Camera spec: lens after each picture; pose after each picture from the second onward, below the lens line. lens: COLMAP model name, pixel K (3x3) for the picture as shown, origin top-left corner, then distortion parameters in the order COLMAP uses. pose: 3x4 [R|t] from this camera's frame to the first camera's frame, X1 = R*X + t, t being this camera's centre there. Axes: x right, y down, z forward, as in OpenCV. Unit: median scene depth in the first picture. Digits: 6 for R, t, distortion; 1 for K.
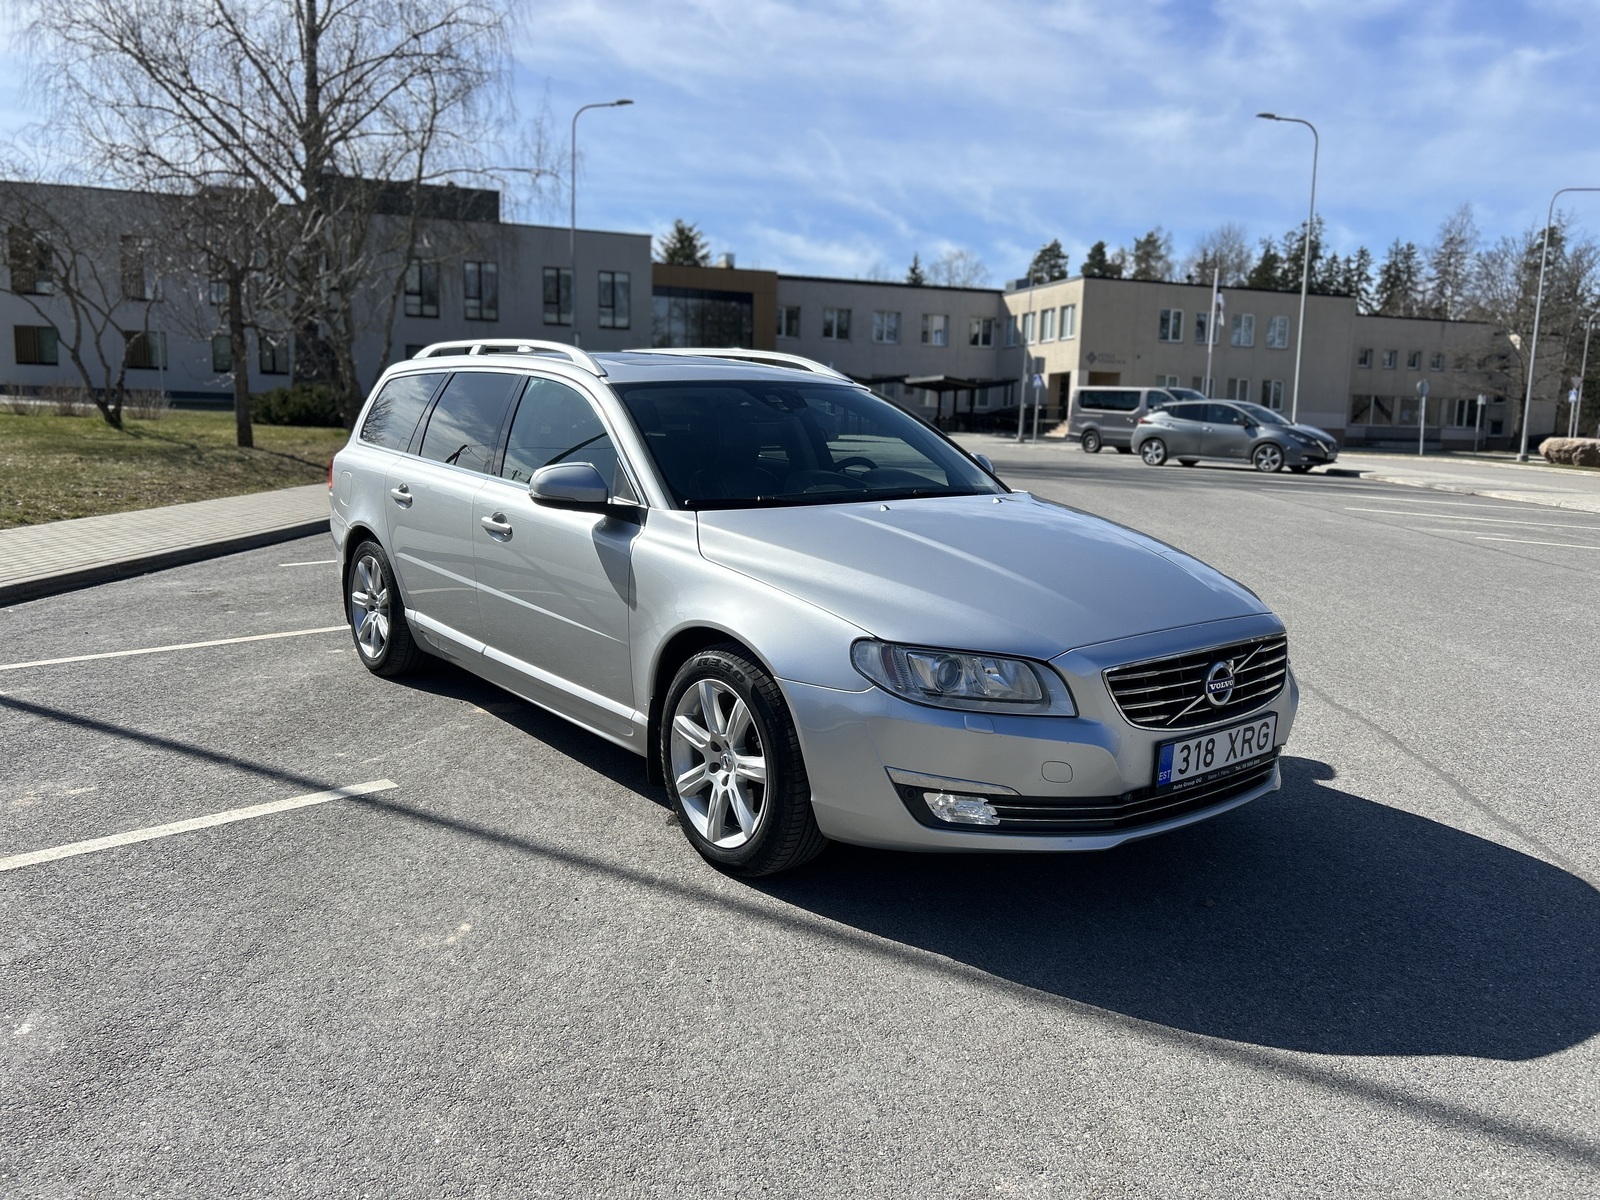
lens RADIAL K [[1228.2, 0, 800.0], [0, 1228.2, 600.0], [0, 0, 1]] dist [0.027676, -0.048623]
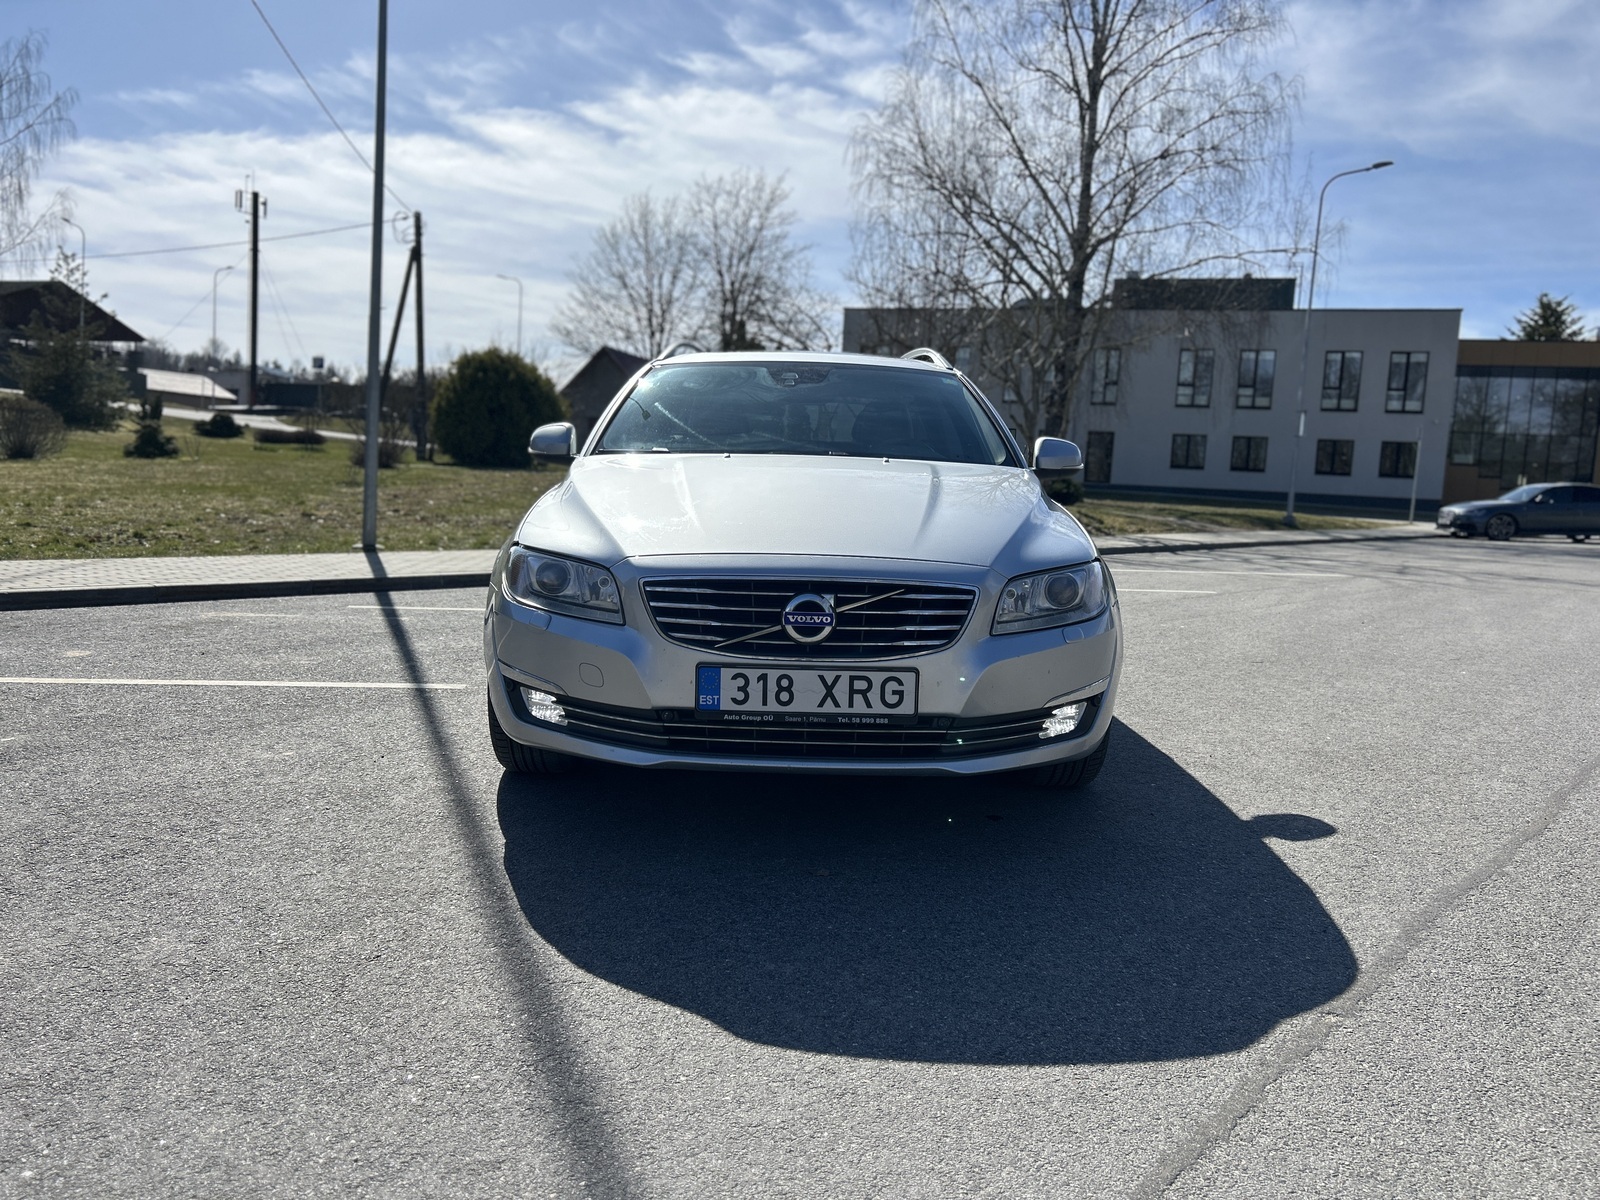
lens RADIAL K [[1230.4, 0, 798.0], [0, 1230.4, 574.2], [0, 0, 1]] dist [0.084103, -0.084811]
pose [[0.790848, 0.056802, -0.609371, 0.174831], [-0.118783, 0.990996, -0.061784, 0.018355], [0.600375, 0.121245, 0.790475, 0.053221]]
